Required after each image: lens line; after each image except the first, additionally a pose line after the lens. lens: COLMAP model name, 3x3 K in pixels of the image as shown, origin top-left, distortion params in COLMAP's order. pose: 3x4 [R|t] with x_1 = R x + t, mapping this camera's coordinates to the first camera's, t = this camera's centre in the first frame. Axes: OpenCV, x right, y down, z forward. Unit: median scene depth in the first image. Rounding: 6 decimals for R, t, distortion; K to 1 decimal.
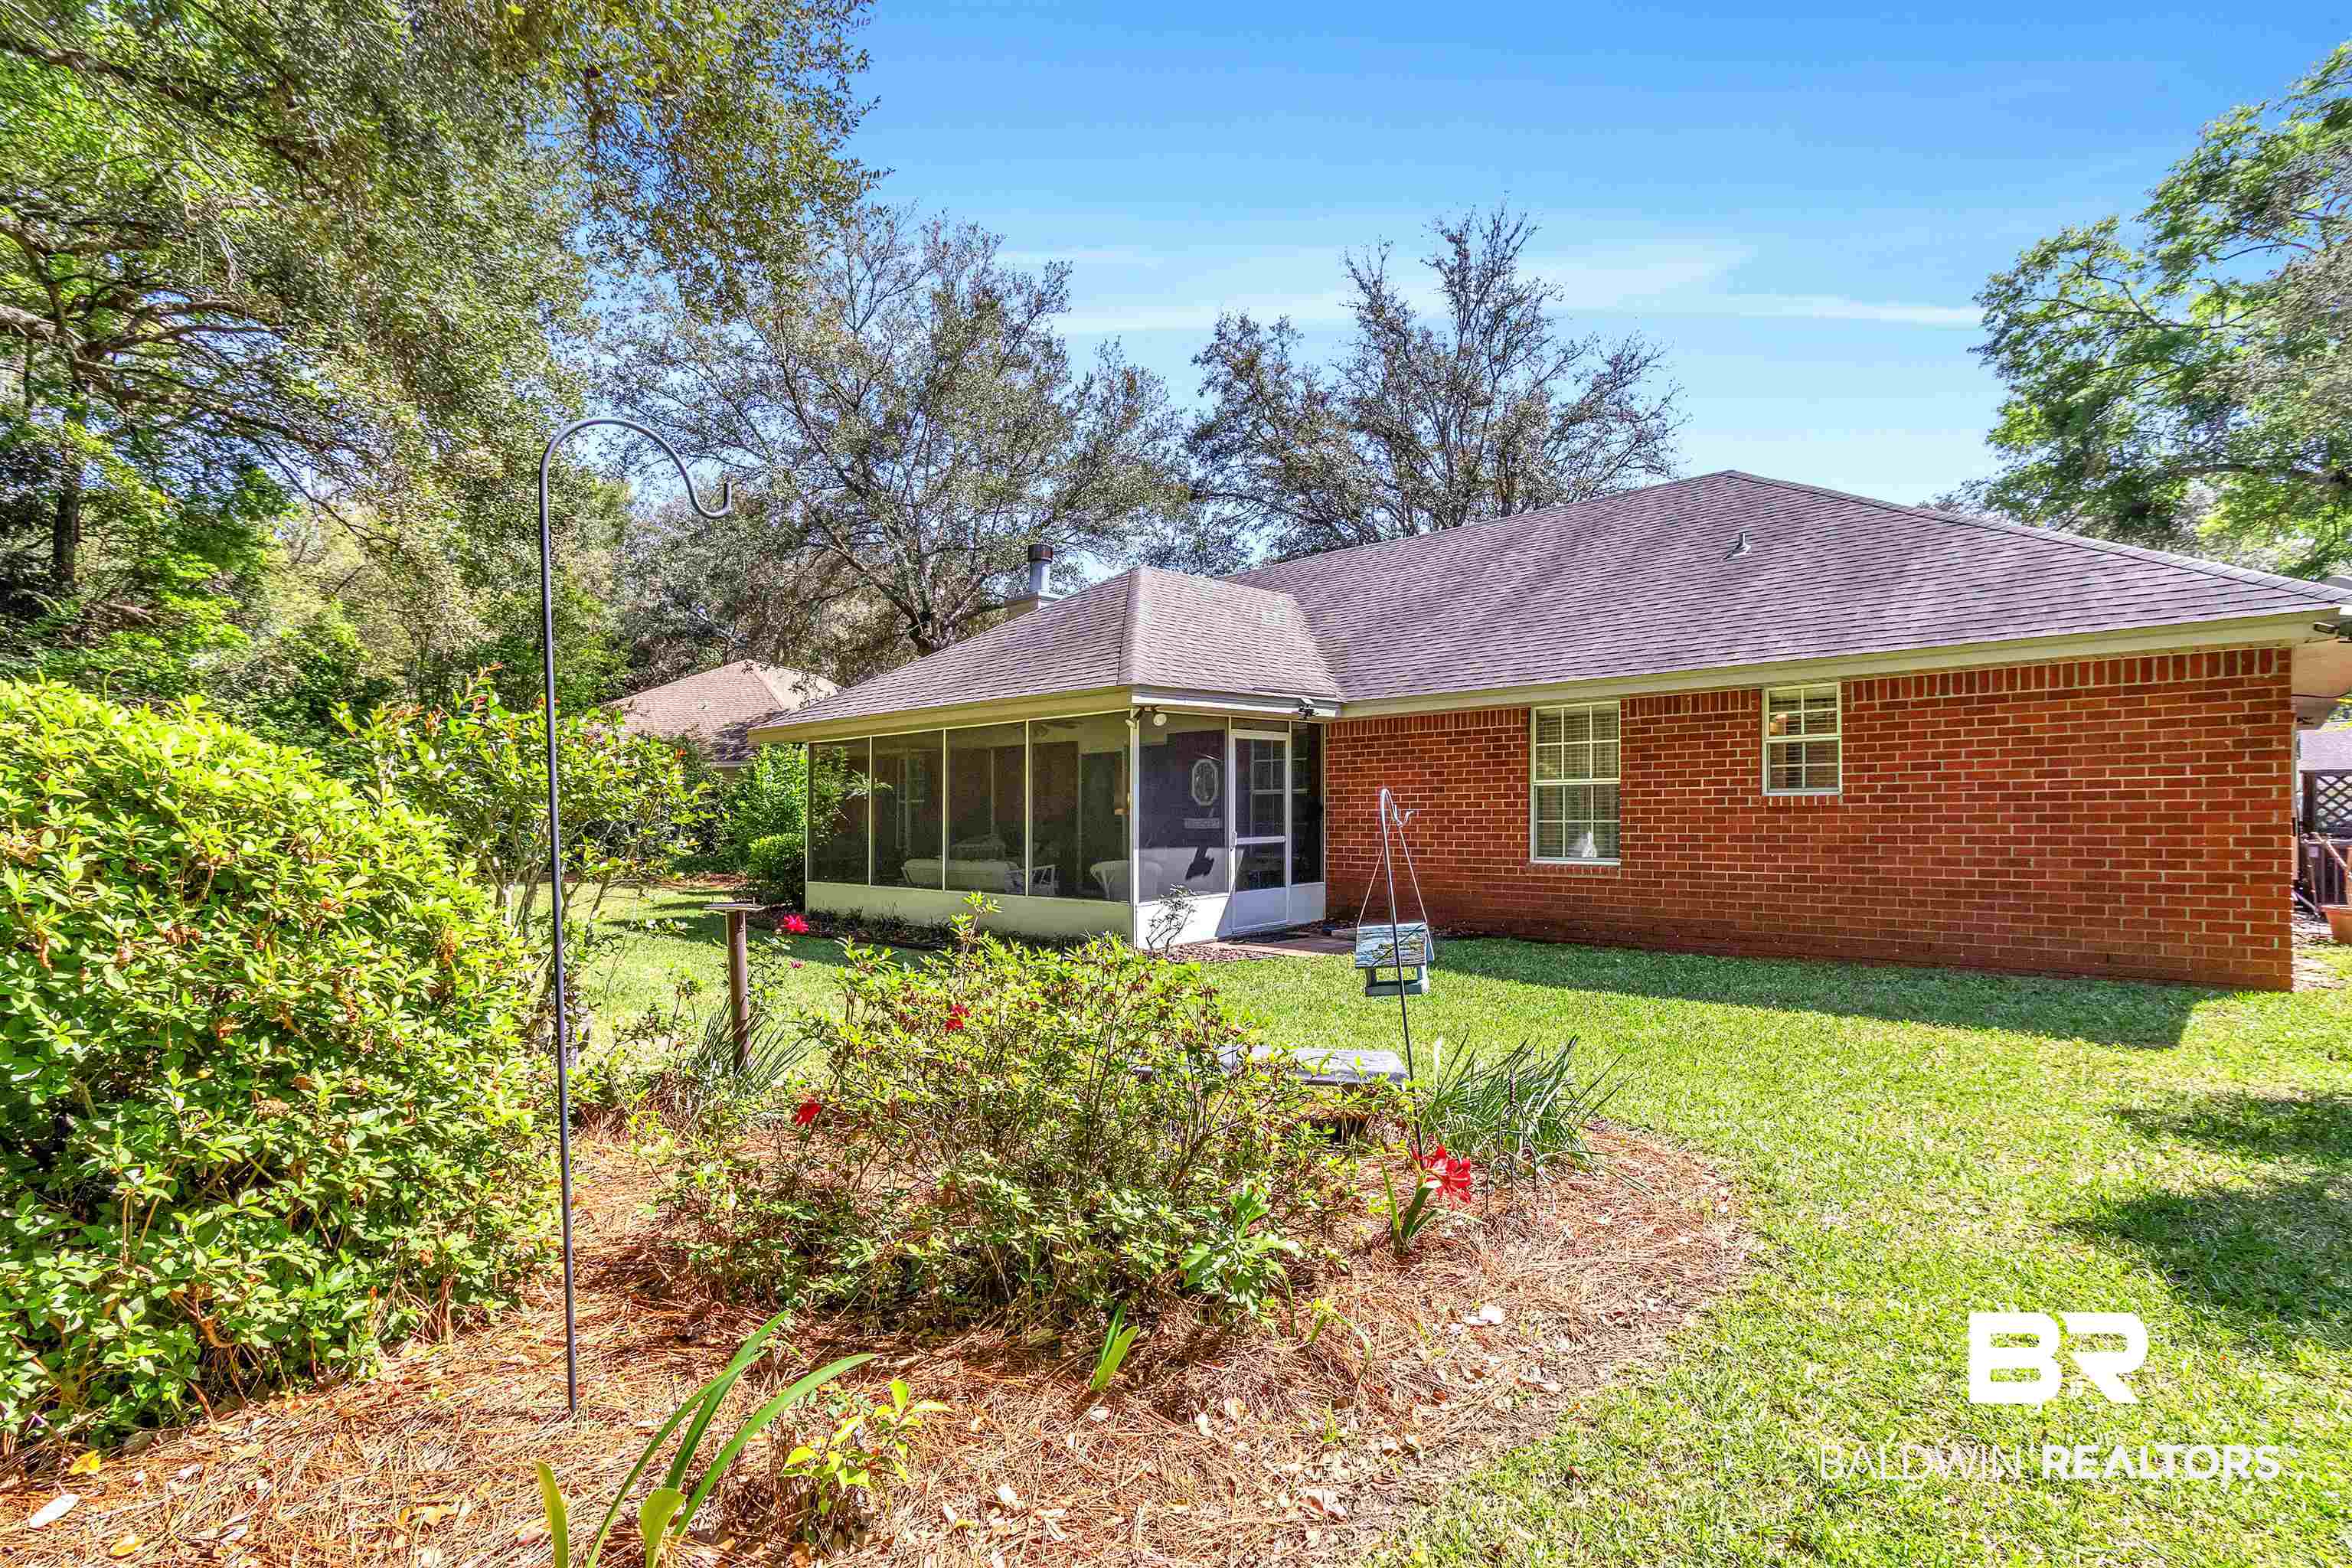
lens RADIAL K [[1207.4, 0, 1203.0], [0, 1207.4, 827.5], [0, 0, 1]] dist [-0.002492, -0.000097]
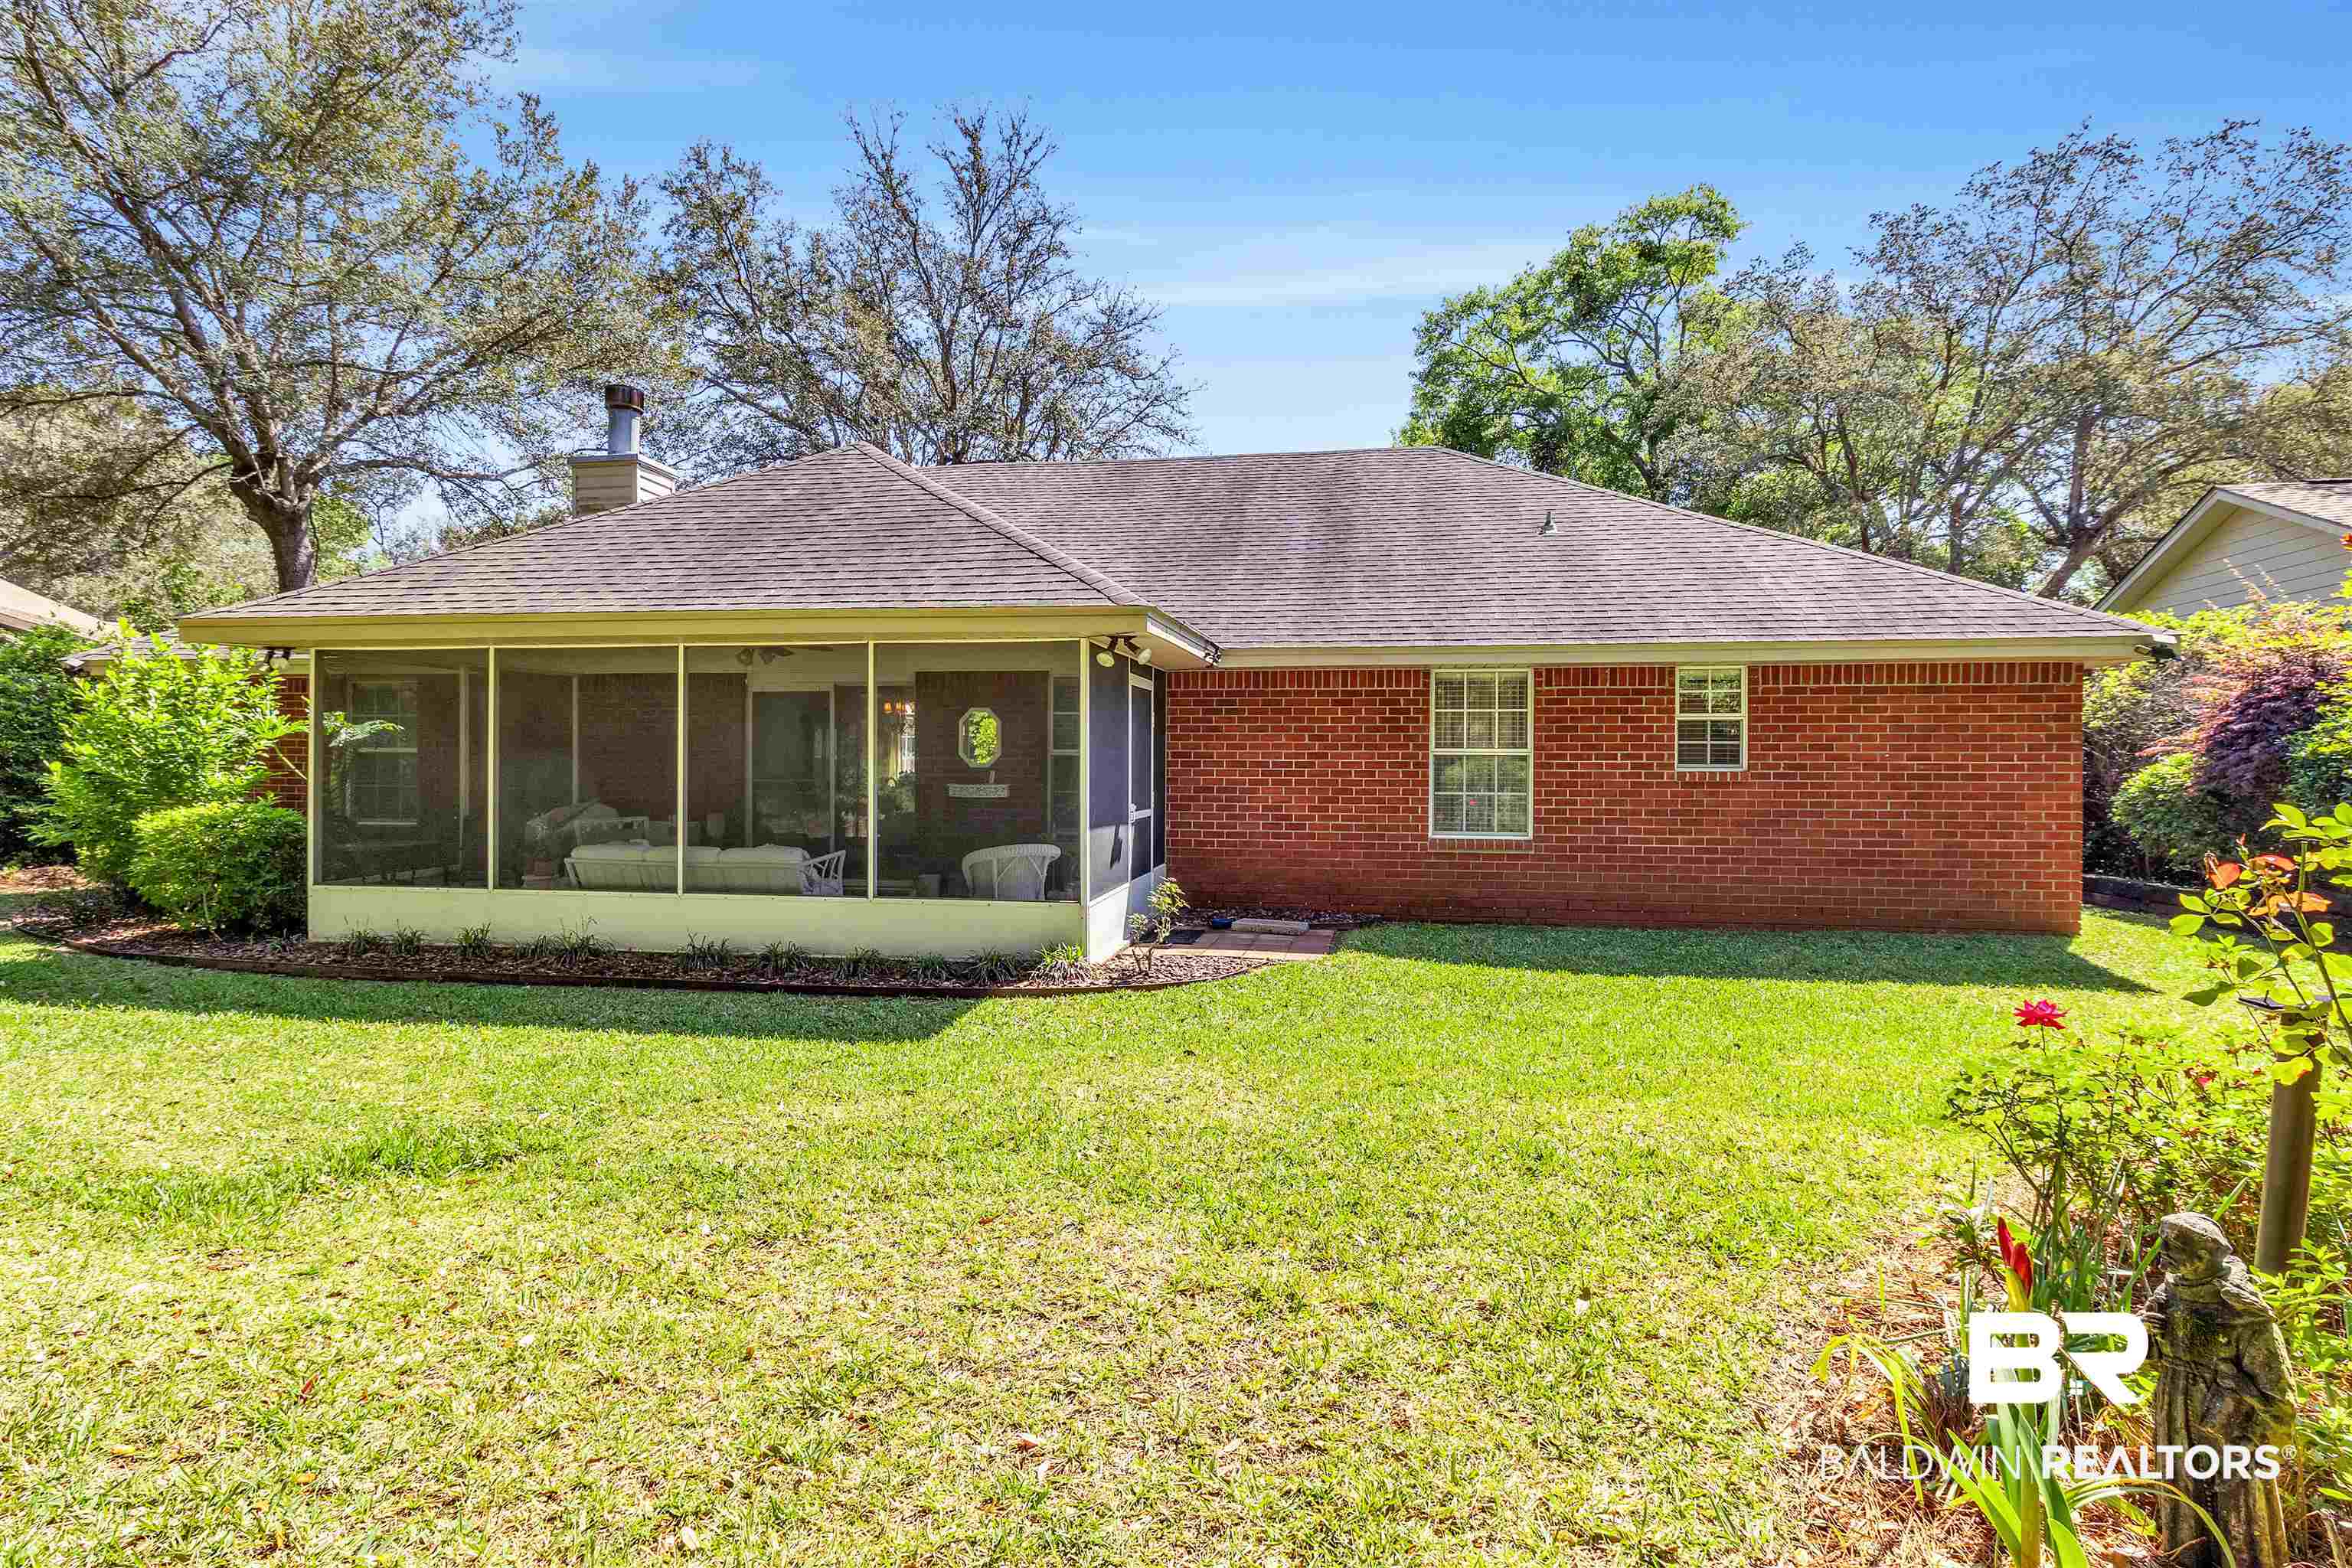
lens RADIAL K [[1265.7, 0, 1178.8], [0, 1265.7, 779.5], [0, 0, 1]] dist [0.012432, 0.000111]
pose [[0.807305, 0.012819, 0.589995, -0.425049], [-0.007343, 0.999905, -0.011677, -0.002660], [-0.590088, 0.005095, 0.807323, 0.311520]]
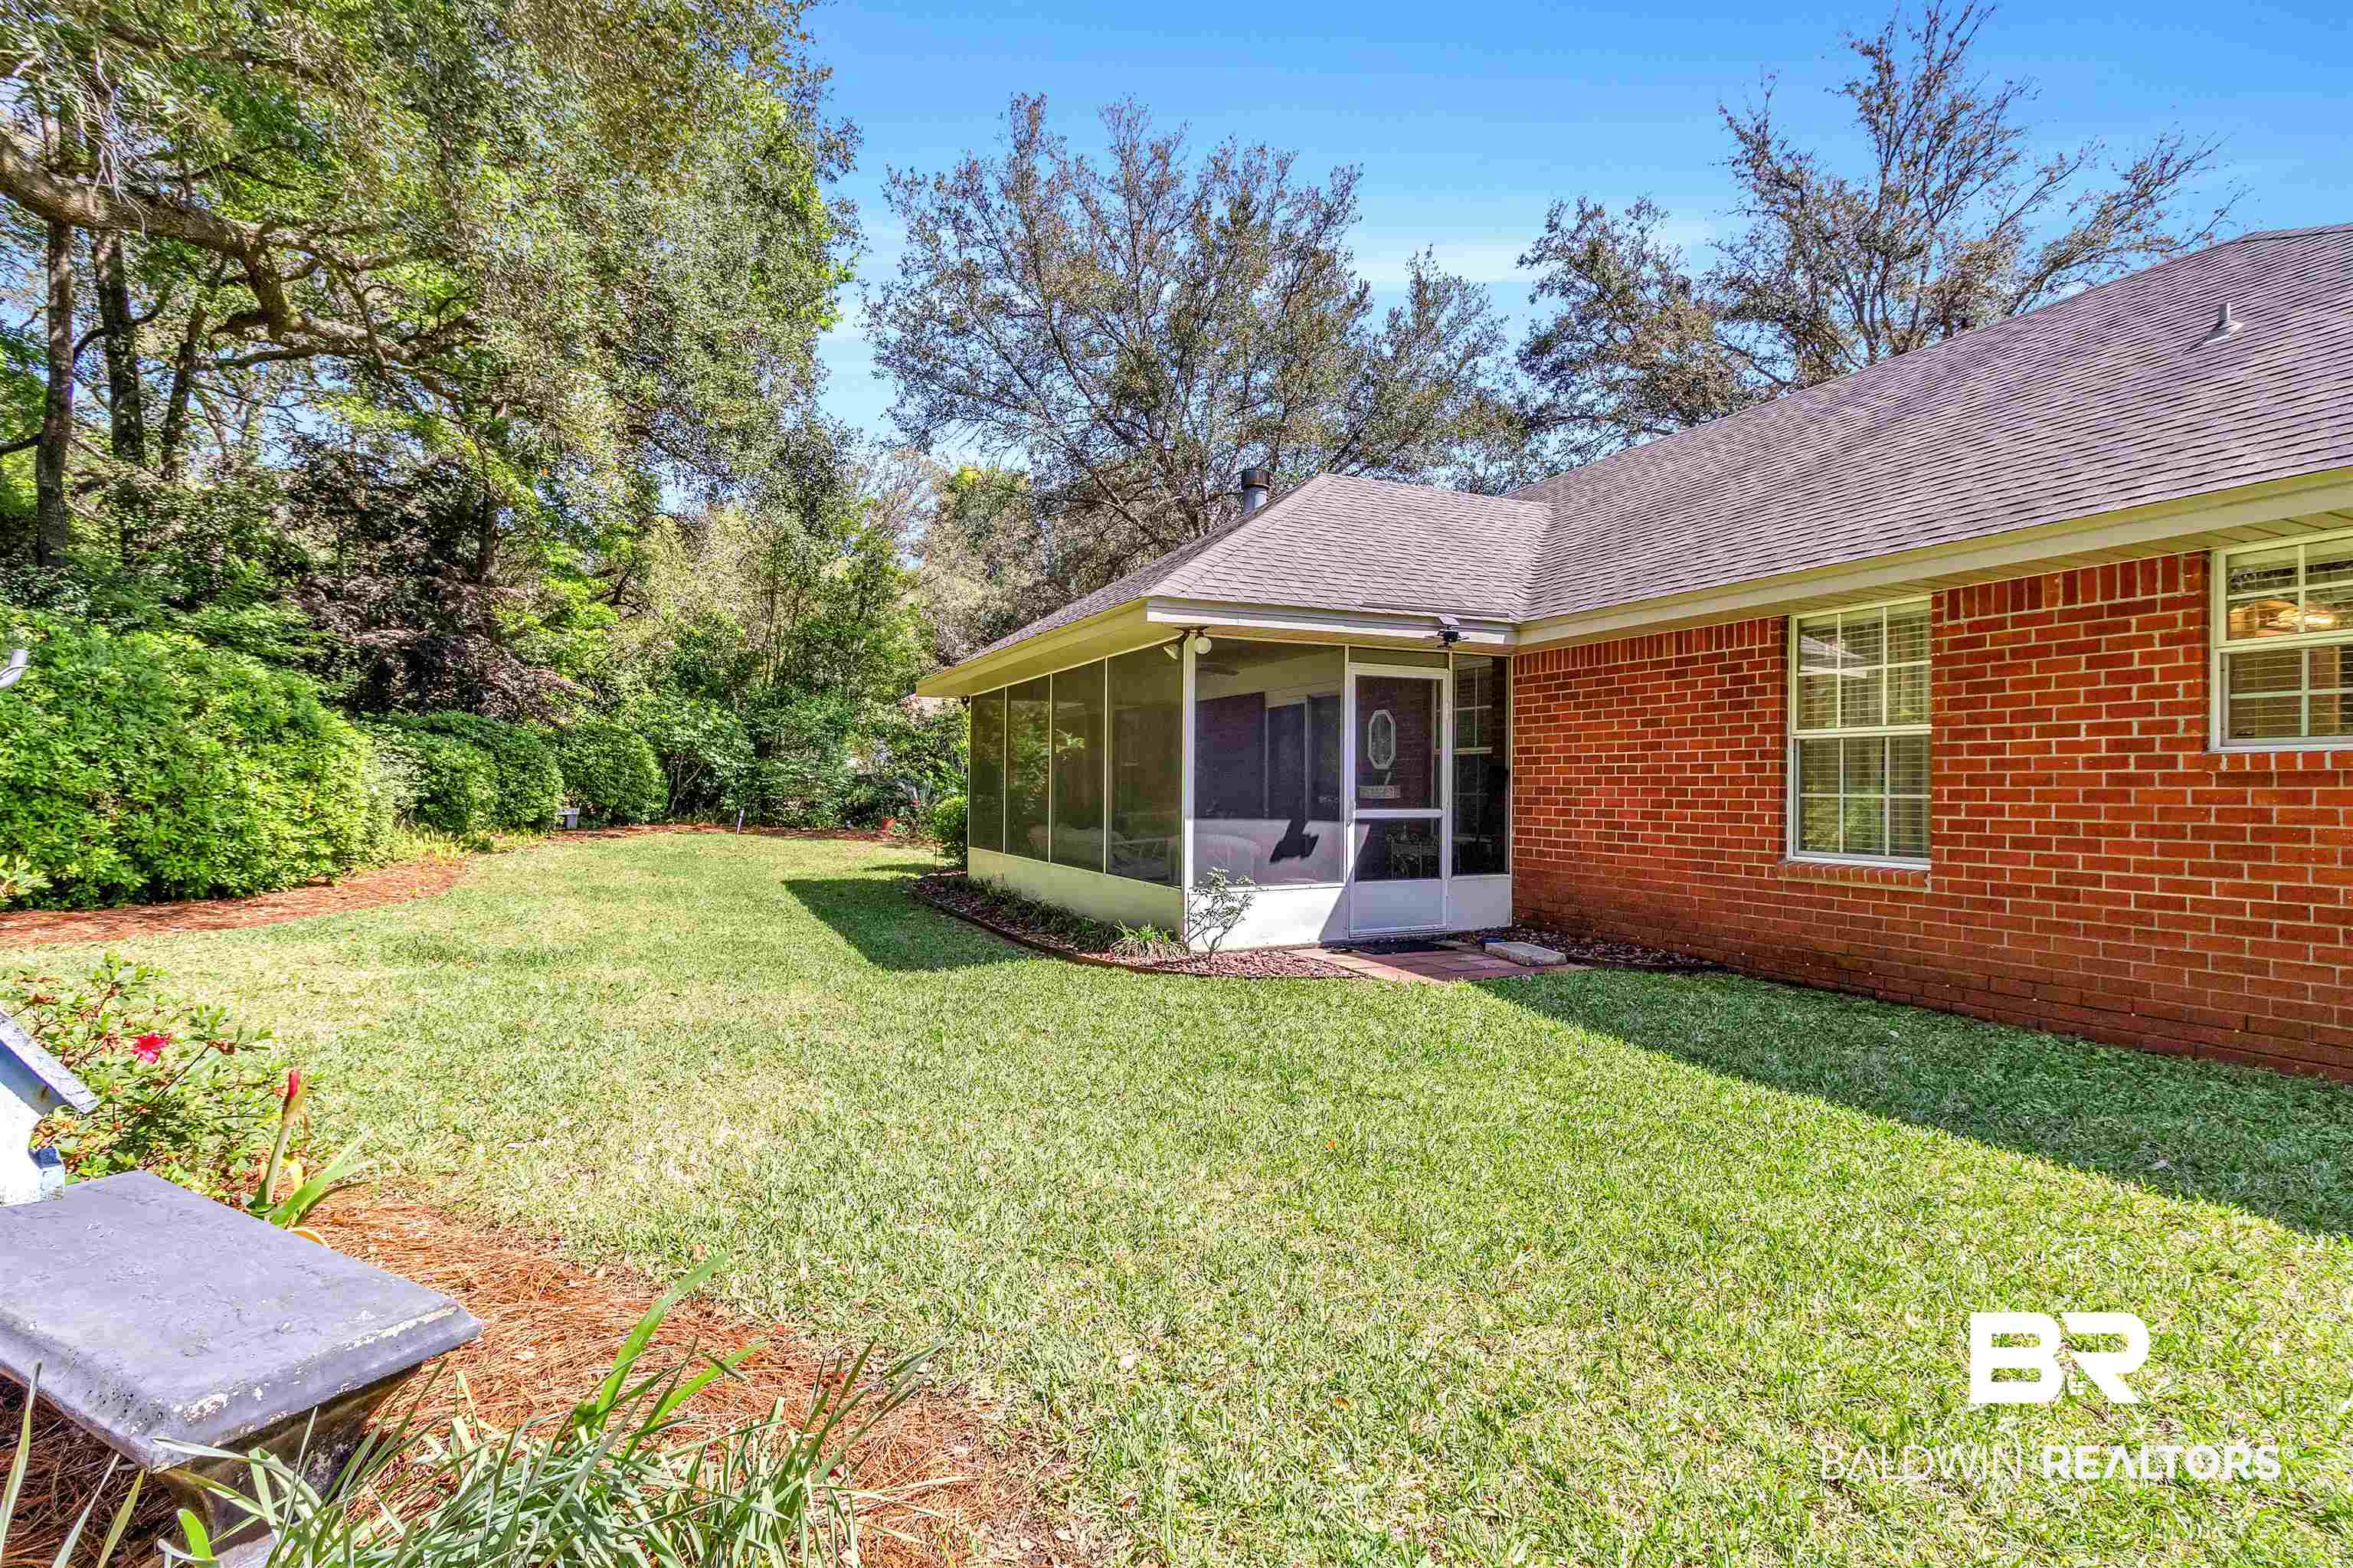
lens RADIAL K [[1181.8, 0, 1173.0], [0, 1181.8, 776.2], [0, 0, 1]] dist [0.002925, 0.000474]
pose [[0.919016, 0.016209, -0.393887, 0.206157], [-0.026057, 0.999467, -0.019665, 0.005396], [0.393358, 0.028336, 0.918949, 0.281337]]
